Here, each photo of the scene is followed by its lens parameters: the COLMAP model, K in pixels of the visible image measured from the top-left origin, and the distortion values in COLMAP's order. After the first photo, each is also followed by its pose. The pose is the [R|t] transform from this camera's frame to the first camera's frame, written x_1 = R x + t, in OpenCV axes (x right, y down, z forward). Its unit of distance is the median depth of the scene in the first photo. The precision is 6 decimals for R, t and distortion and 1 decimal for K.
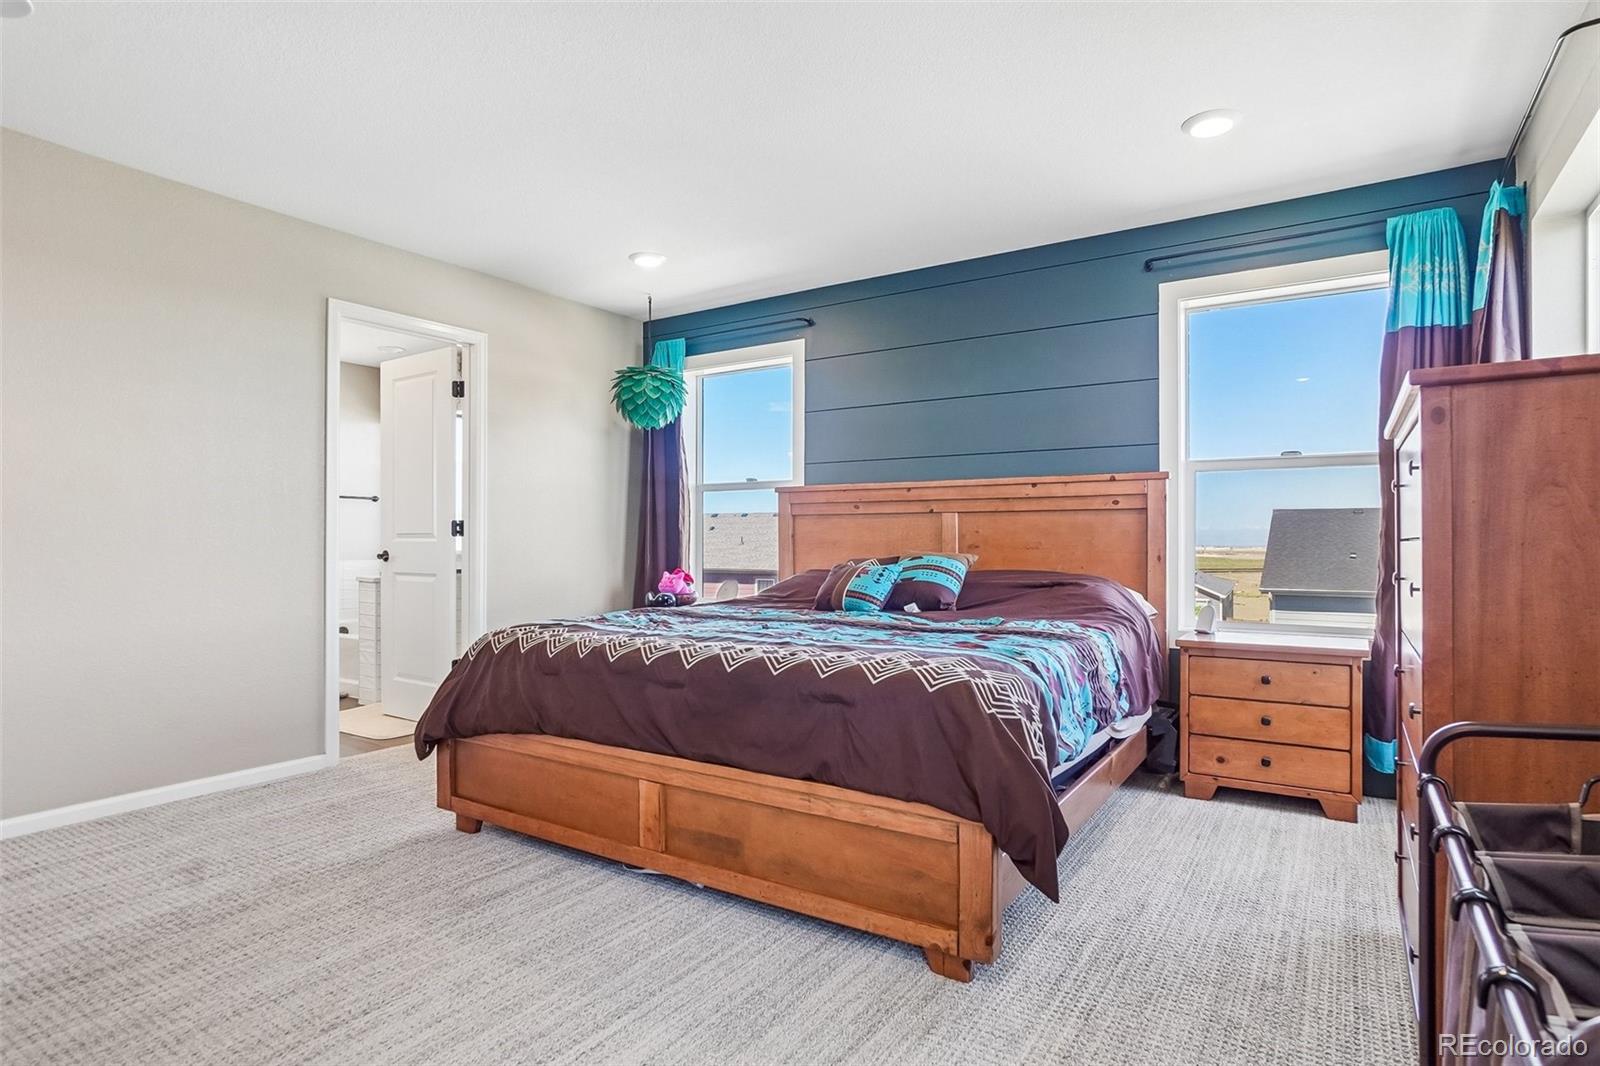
lens RADIAL K [[835.3, 0, 818.4], [0, 835.3, 540.0], [0, 0, 1]] dist [-0.016498, 0.002702]
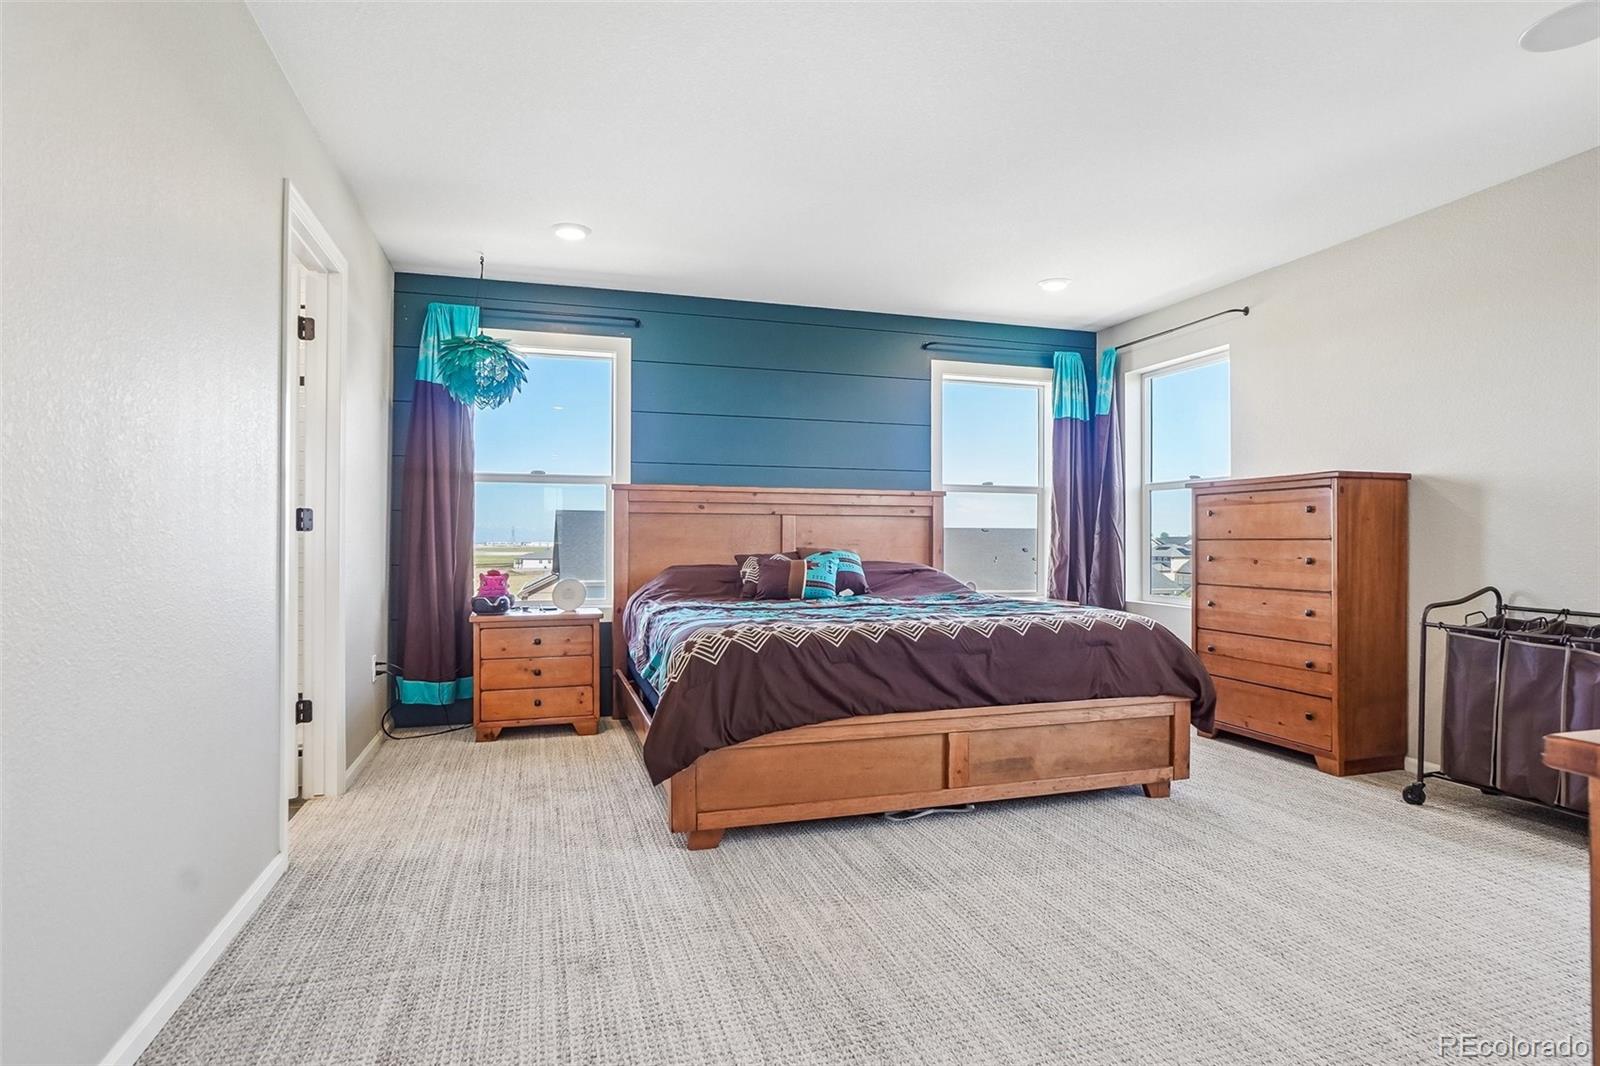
lens RADIAL K [[835.3, 0, 811.8], [0, 835.3, 529.2], [0, 0, 1]] dist [-0.016498, 0.002702]
pose [[0.646454, 0.010170, 0.762885, -0.824472], [-0.002862, 0.999936, -0.010905, 0.000782], [-0.762948, 0.004867, 0.646442, 0.230454]]
